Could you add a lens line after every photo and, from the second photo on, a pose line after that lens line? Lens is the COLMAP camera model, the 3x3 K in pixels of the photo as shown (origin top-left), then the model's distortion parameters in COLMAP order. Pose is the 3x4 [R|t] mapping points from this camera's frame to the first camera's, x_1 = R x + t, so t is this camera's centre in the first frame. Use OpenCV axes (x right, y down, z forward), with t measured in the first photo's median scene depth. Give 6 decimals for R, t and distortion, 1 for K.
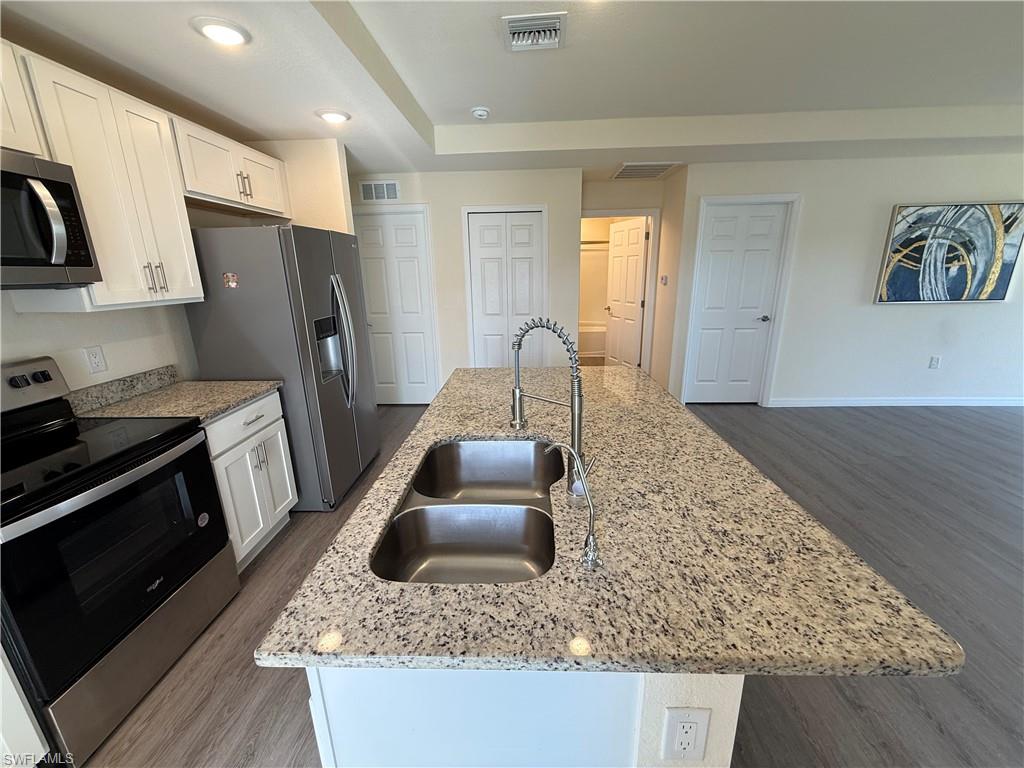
lens RADIAL K [[407.5, 0, 507.6], [0, 407.5, 384.3], [0, 0, 1]] dist [0.001108, -0.000088]
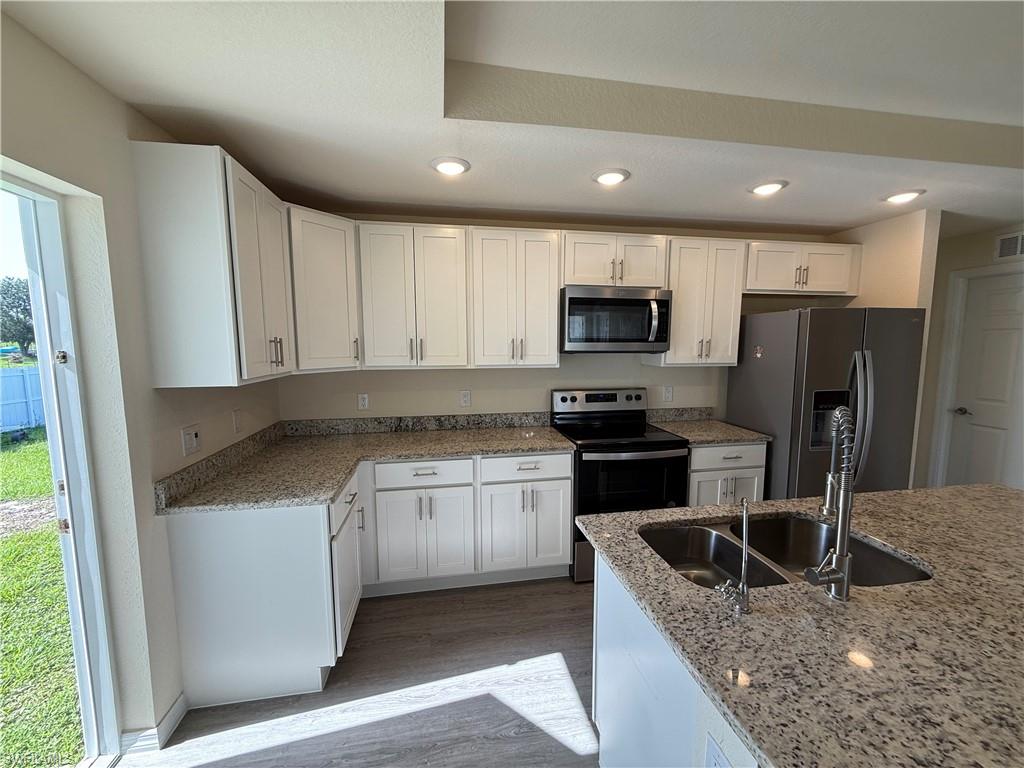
lens RADIAL K [[407.5, 0, 511.7], [0, 407.5, 383.7], [0, 0, 1]] dist [0.001108, -0.000088]
pose [[0.212498, 0.121186, -0.969618, 0.469242], [-0.267755, 0.961523, 0.061494, -0.031511], [0.939762, 0.246553, 0.236770, -0.018572]]
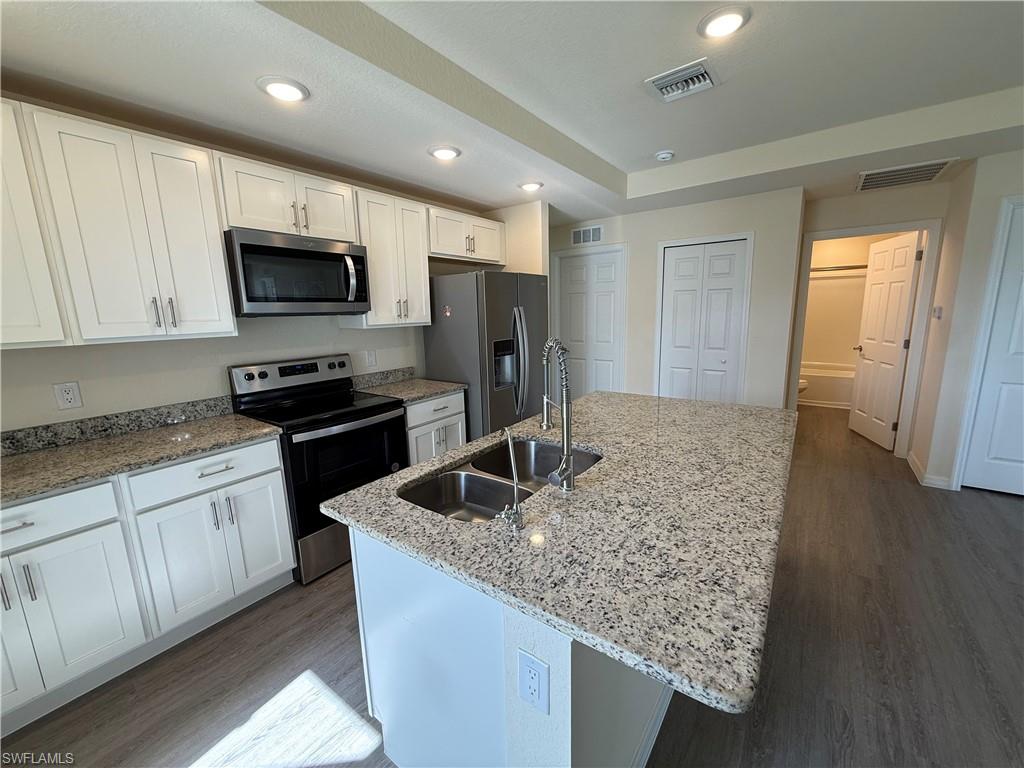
lens RADIAL K [[407.5, 0, 510.6], [0, 407.5, 383.7], [0, 0, 1]] dist [0.001108, -0.000088]
pose [[0.827628, 0.098900, -0.552496, 0.354889], [-0.143128, 0.988999, -0.037366, 0.020726], [0.542722, 0.110003, 0.832678, -0.044733]]
